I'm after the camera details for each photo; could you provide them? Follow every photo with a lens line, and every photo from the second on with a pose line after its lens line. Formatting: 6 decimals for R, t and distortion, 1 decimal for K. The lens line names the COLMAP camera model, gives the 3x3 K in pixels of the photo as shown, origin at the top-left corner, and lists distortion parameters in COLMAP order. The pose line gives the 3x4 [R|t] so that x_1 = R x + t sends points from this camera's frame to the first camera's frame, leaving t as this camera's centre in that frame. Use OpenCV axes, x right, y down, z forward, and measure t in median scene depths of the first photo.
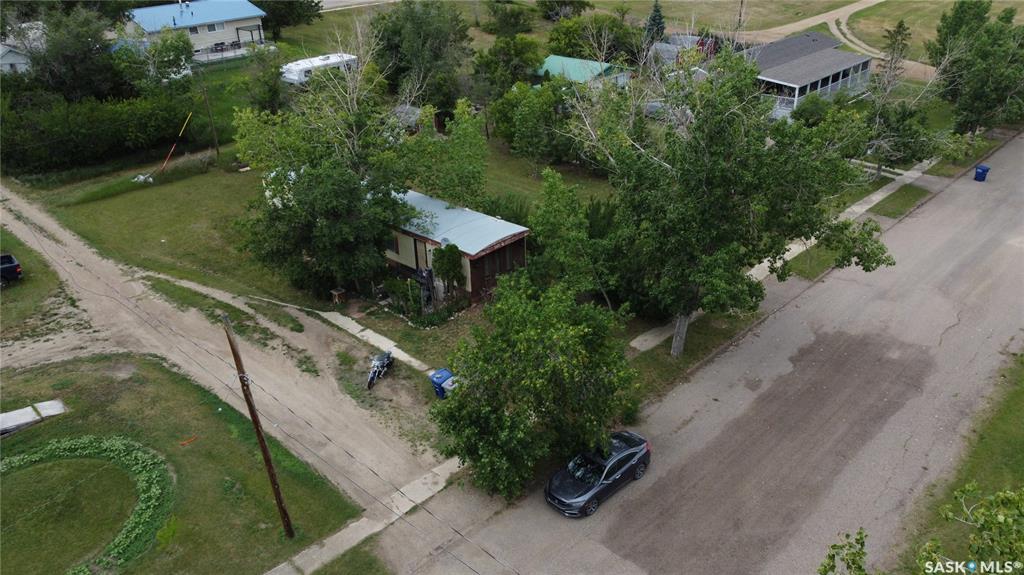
lens RADIAL K [[776.4, 0, 513.8], [0, 776.4, 293.0], [0, 0, 1]] dist [-0.007516, -0.000583]
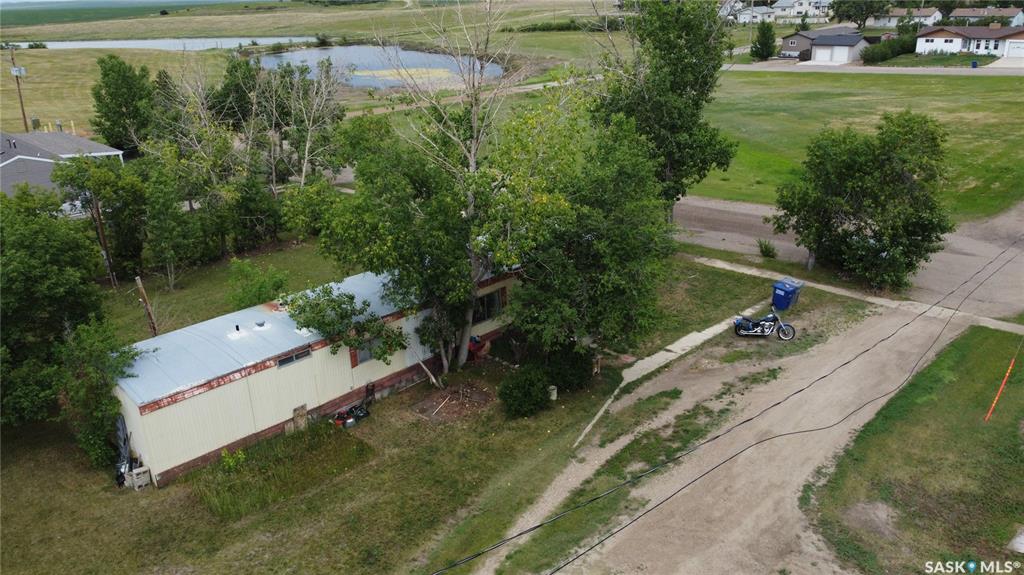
lens RADIAL K [[776.4, 0, 509.7], [0, 776.4, 285.1], [0, 0, 1]] dist [-0.007516, -0.000583]
pose [[0.036902, -0.320841, 0.946414, -0.880765], [0.490422, 0.830984, 0.262587, -0.277722], [-0.870704, 0.454452, 0.188012, 0.930745]]
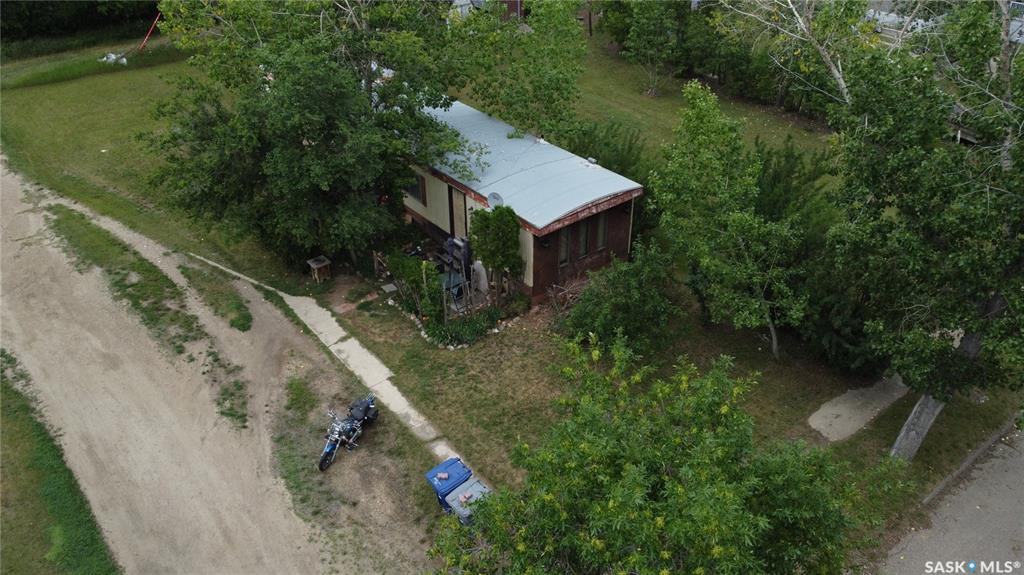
lens RADIAL K [[776.4, 0, 509.7], [0, 776.4, 294.9], [0, 0, 1]] dist [-0.007516, -0.000583]
pose [[0.988942, 0.099904, -0.109605, -0.006786], [-0.086745, 0.989111, 0.118886, -0.064860], [0.120289, -0.108063, 0.986840, 0.418969]]
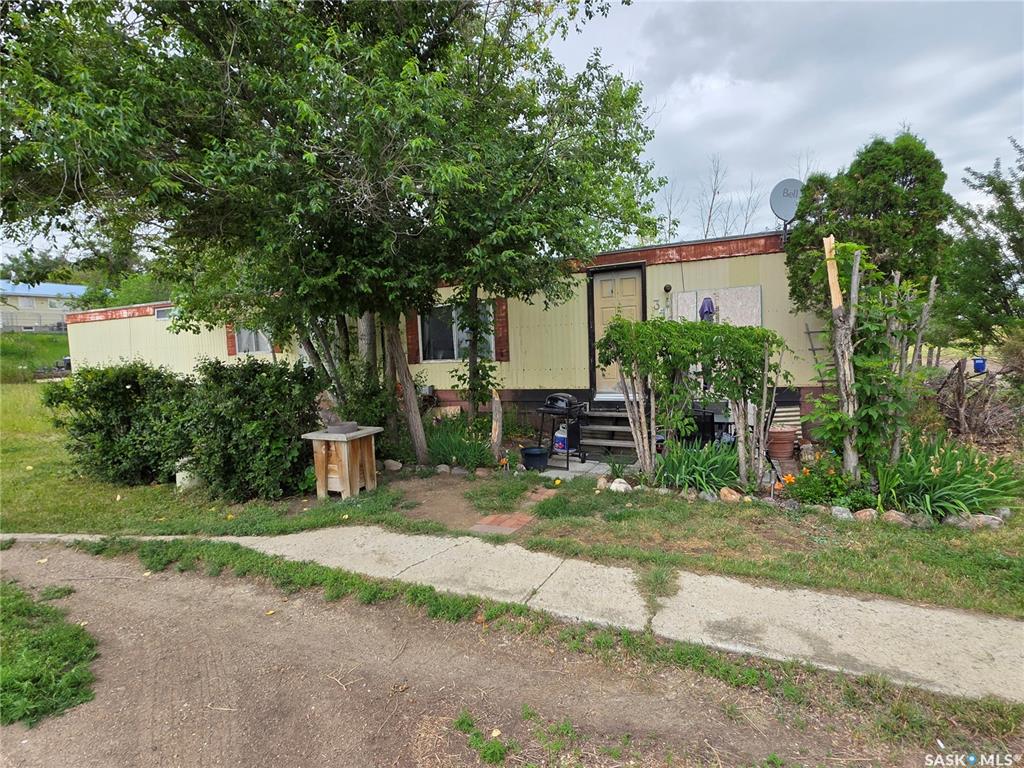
lens RADIAL K [[530.3, 0, 511.9], [0, 530.3, 382.8], [0, 0, 1]] dist [-0.006191, 0.000722]
pose [[0.949708, -0.029581, 0.311738, -0.233718], [0.153847, 0.911169, -0.382233, 0.045531], [-0.272739, 0.410969, 0.869895, 0.888692]]
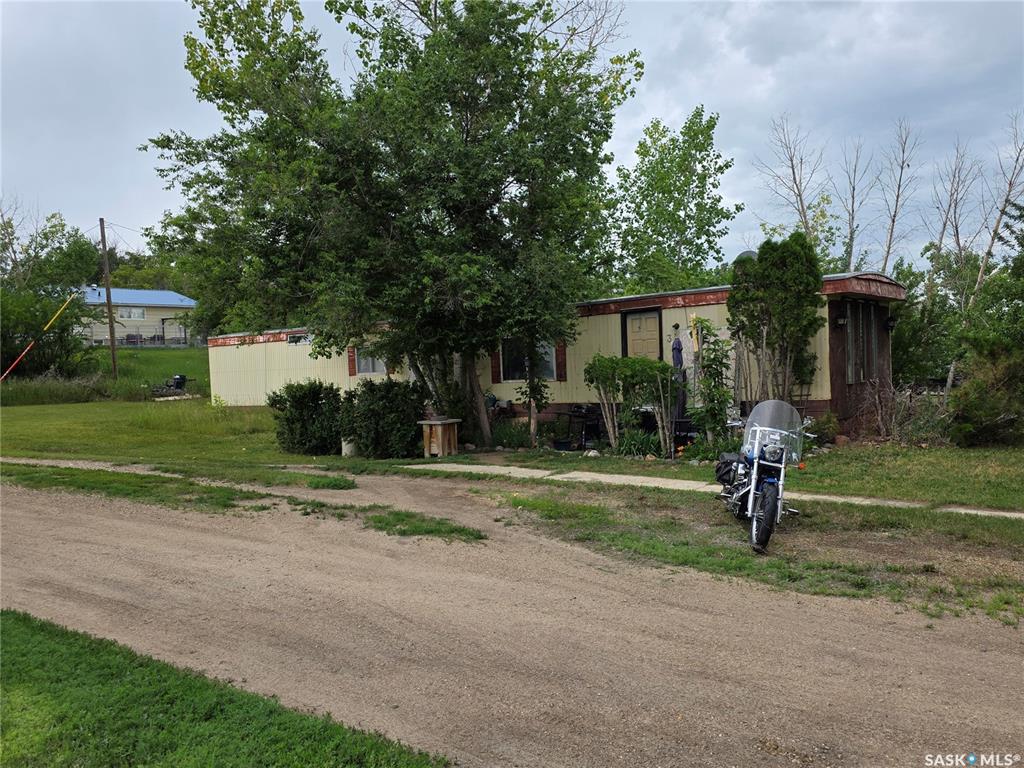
lens RADIAL K [[837.4, 0, 515.8], [0, 837.4, 391.3], [0, 0, 1]] dist [0.078303, -0.000199]
pose [[0.995766, -0.014781, 0.090729, -0.232585], [0.052785, 0.899994, -0.432694, 0.154057], [-0.075260, 0.435651, 0.896964, 0.671929]]
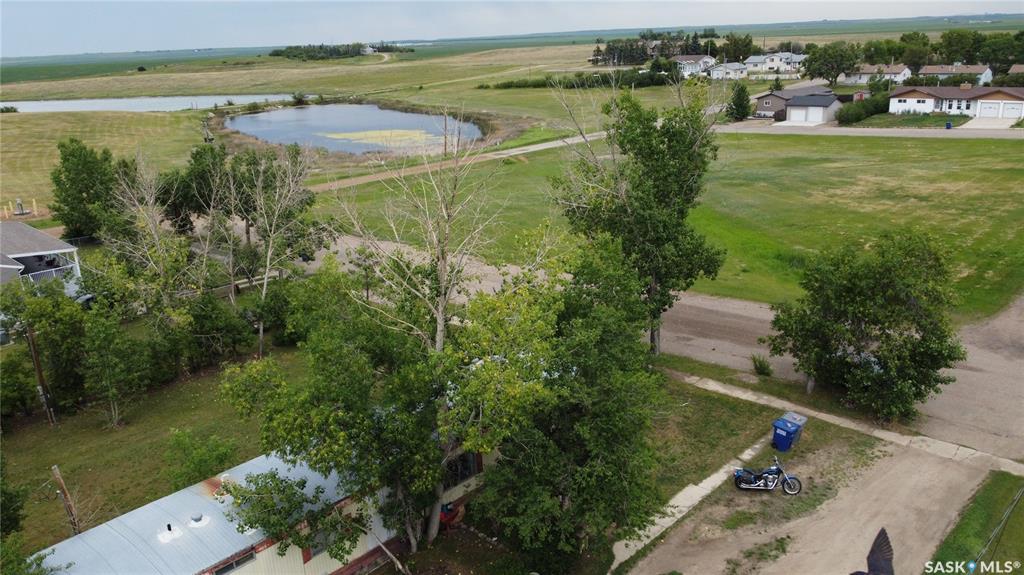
lens RADIAL K [[776.4, 0, 509.3], [0, 776.4, 286.0], [0, 0, 1]] dist [-0.007516, -0.000583]
pose [[0.008630, -0.265957, 0.963946, -0.782594], [0.499231, 0.836396, 0.226296, -0.336289], [-0.866426, 0.479279, 0.139992, 0.894155]]
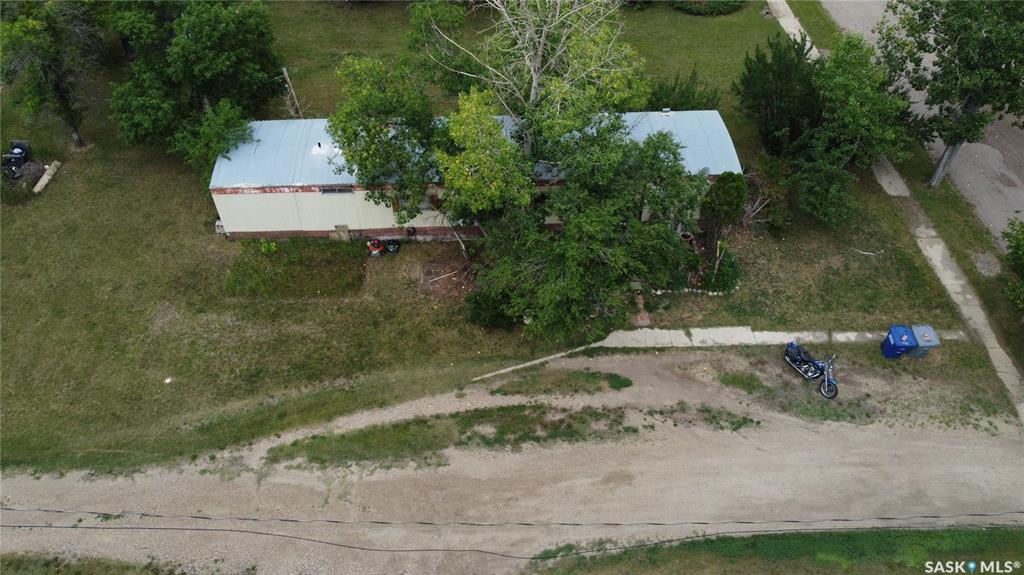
lens RADIAL K [[776.4, 0, 510.9], [0, 776.4, 290.9], [0, 0, 1]] dist [-0.007516, -0.000583]
pose [[0.707194, -0.491425, 0.508309, -0.634694], [0.309978, 0.861672, 0.401789, -0.315835], [-0.635445, -0.126578, 0.761701, 0.543080]]
